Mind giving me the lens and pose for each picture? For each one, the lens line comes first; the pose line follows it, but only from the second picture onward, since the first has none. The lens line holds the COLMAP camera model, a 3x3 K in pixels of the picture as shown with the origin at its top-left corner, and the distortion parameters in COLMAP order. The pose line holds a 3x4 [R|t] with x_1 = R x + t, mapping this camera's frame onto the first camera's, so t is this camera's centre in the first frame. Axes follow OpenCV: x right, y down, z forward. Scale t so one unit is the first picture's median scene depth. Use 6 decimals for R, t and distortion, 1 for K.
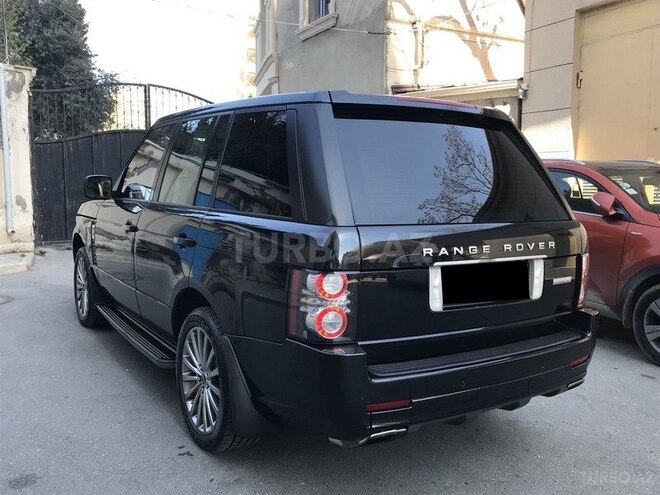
lens RADIAL K [[590.2, 0, 330.0], [0, 590.2, 247.5], [0, 0, 1]] dist [0.040508, -0.009269]
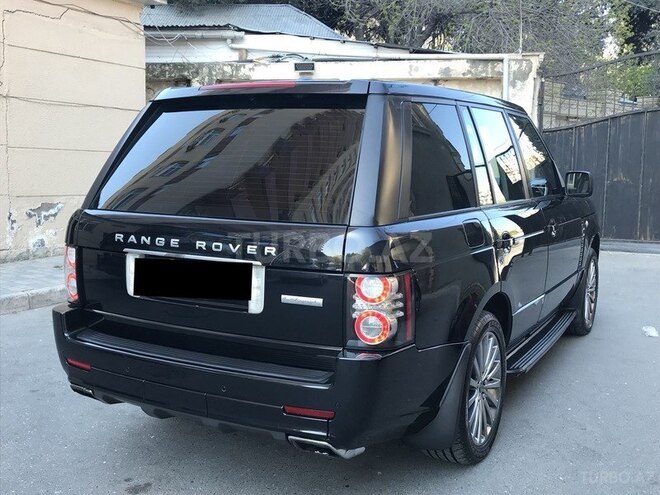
lens RADIAL K [[710.2, 0, 330.0], [0, 710.2, 247.5], [0, 0, 1]] dist [0.067135, -0.017933]
pose [[0.483159, 0.093144, -0.870564, 1.279472], [-0.098356, 0.993805, 0.051743, -0.068326], [0.869991, 0.060625, 0.489327, 0.607967]]
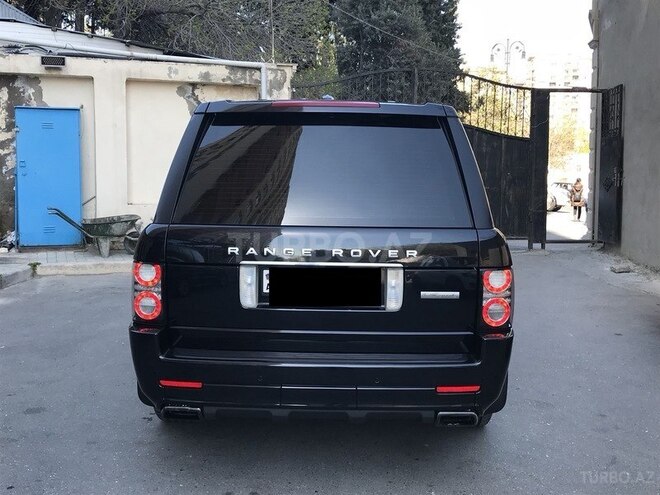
lens RADIAL K [[758.5, 0, 330.0], [0, 758.5, 247.5], [0, 0, 1]] dist [0.033637, -0.024677]
pose [[0.834546, 0.050276, -0.548640, 0.931853], [-0.058157, 0.998303, 0.003018, -0.010849], [0.547861, 0.029389, 0.836053, -0.055428]]
